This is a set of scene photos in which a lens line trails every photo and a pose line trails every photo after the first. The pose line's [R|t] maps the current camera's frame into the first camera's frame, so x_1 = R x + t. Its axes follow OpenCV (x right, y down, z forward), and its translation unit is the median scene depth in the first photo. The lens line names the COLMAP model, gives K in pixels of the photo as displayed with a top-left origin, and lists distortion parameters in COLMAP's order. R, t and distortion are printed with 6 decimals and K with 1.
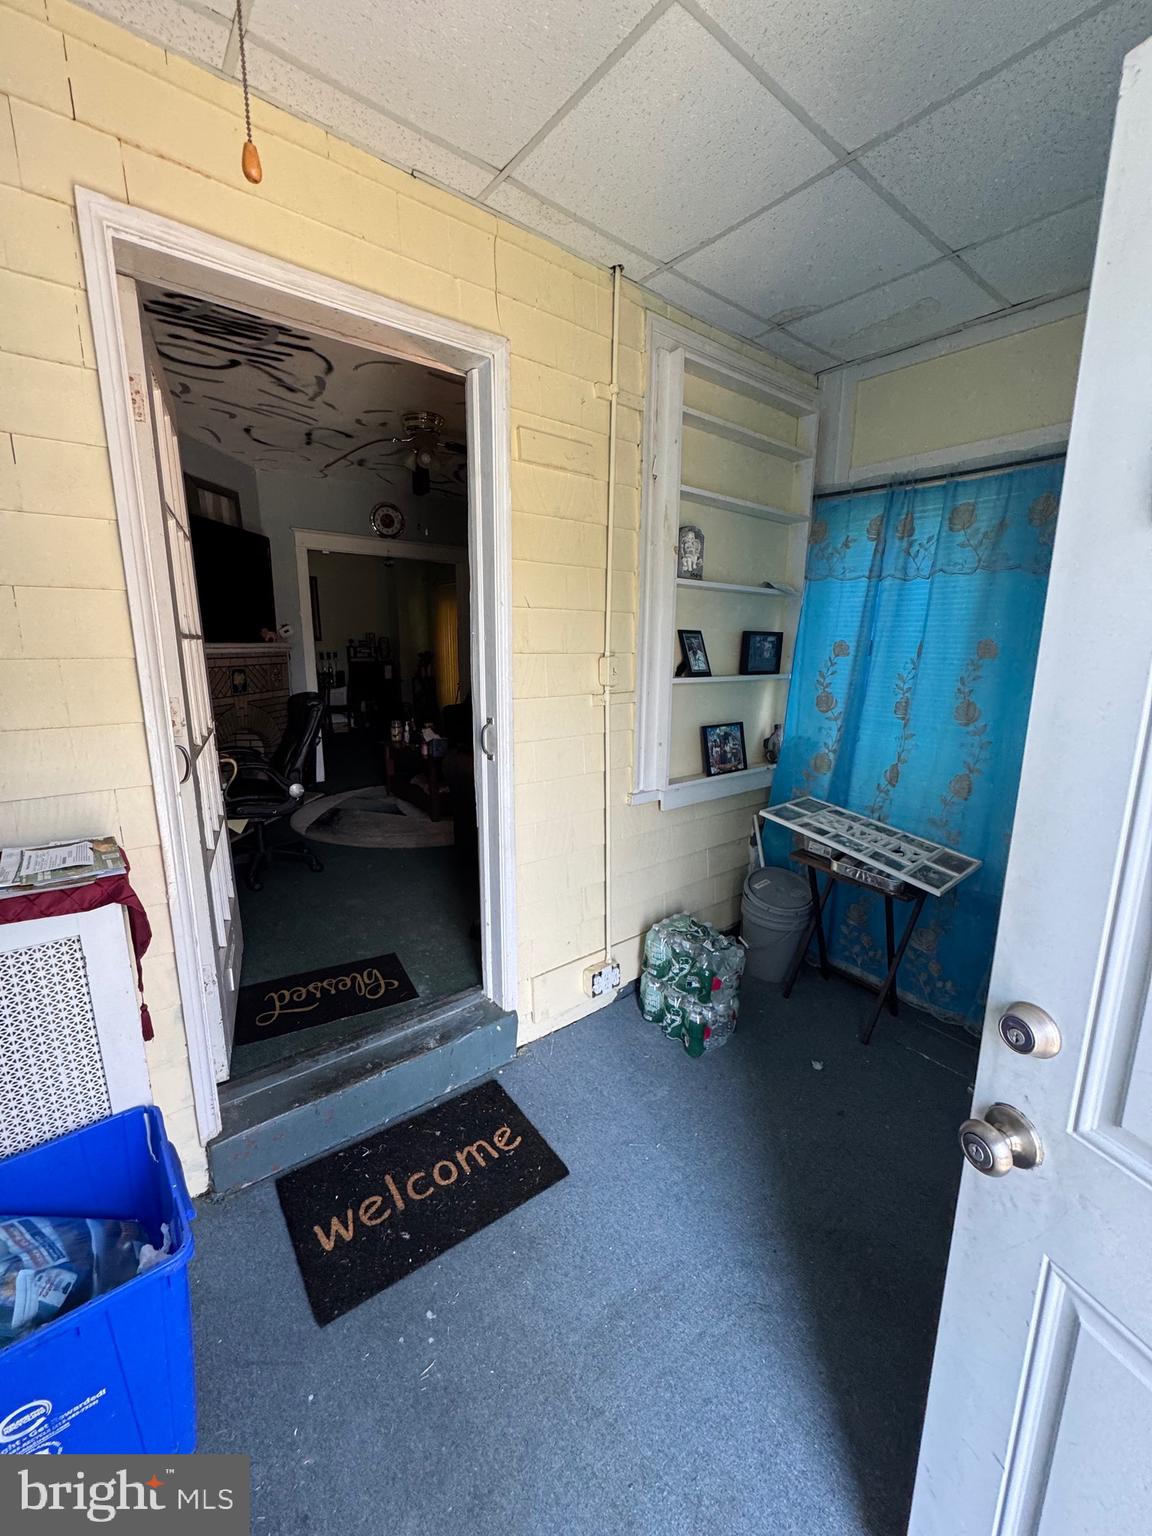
lens RADIAL K [[616.9, 0, 576.0], [0, 616.9, 768.0], [0, 0, 1]] dist [-0.003810, 0.000384]
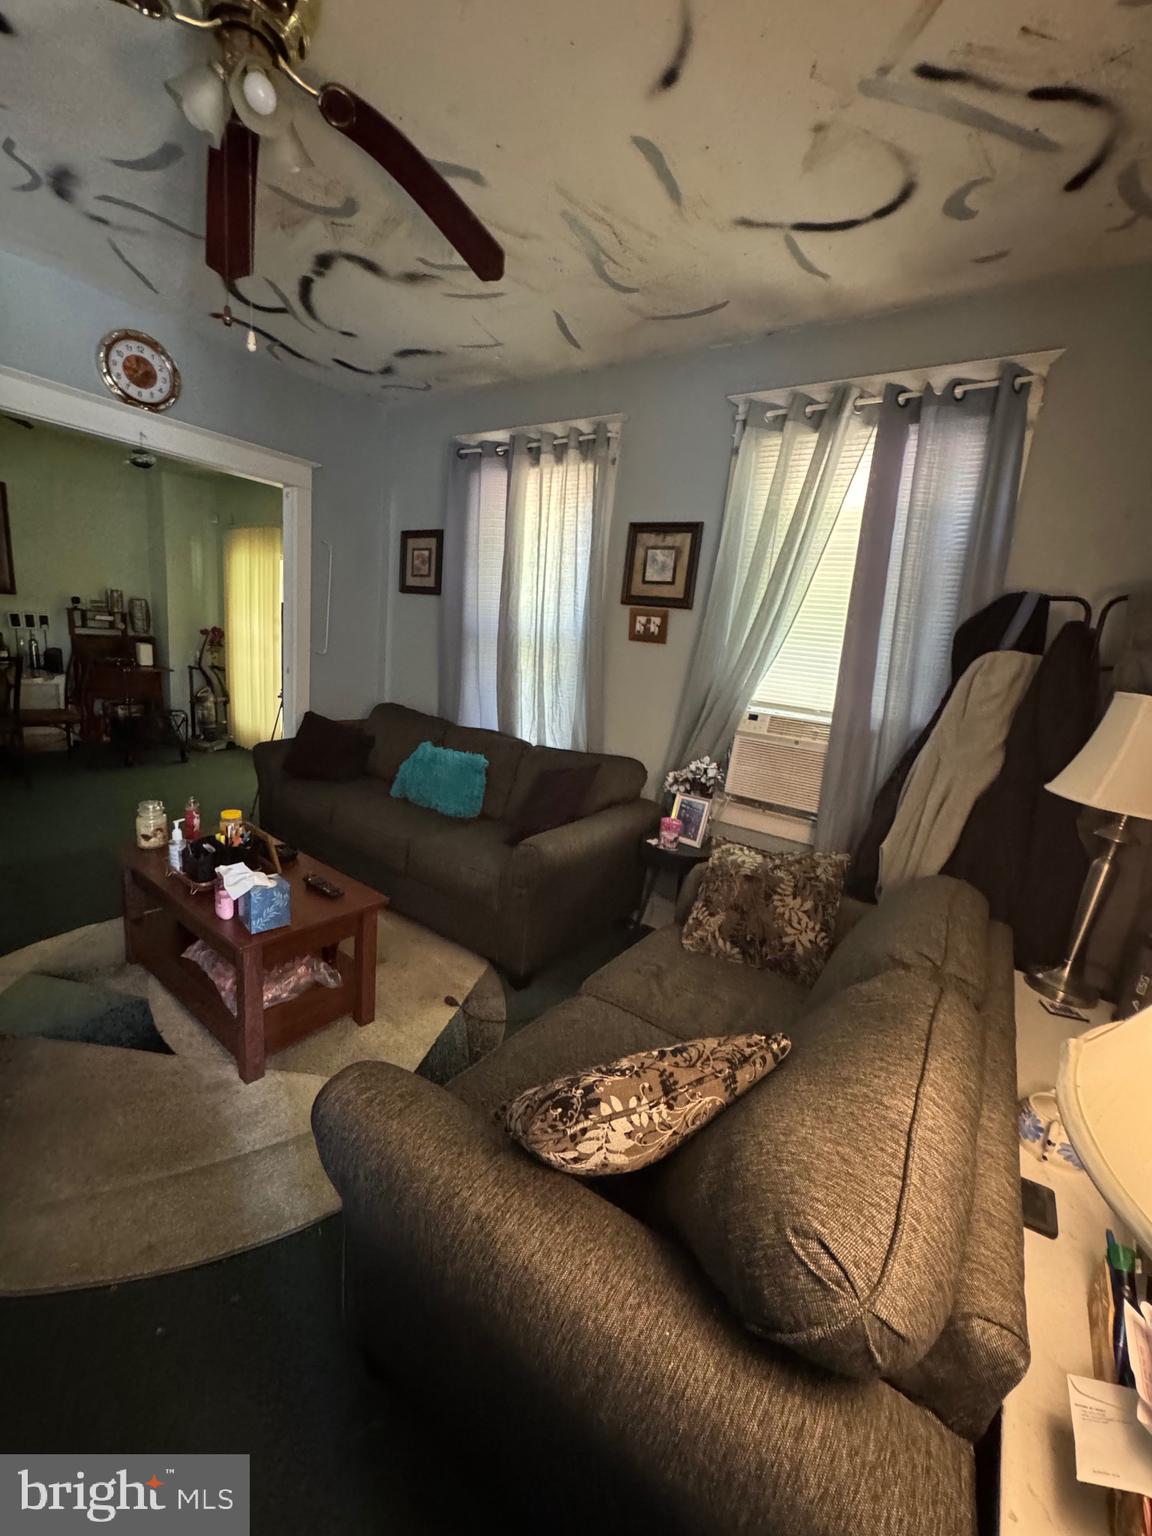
lens RADIAL K [[616.9, 0, 576.0], [0, 616.9, 768.0], [0, 0, 1]] dist [-0.003810, 0.000384]
pose [[0.953066, 0.021469, 0.302001, -0.075728], [-0.029561, 0.999315, 0.022252, -0.069902], [-0.301317, -0.030135, 0.953048, 0.273515]]
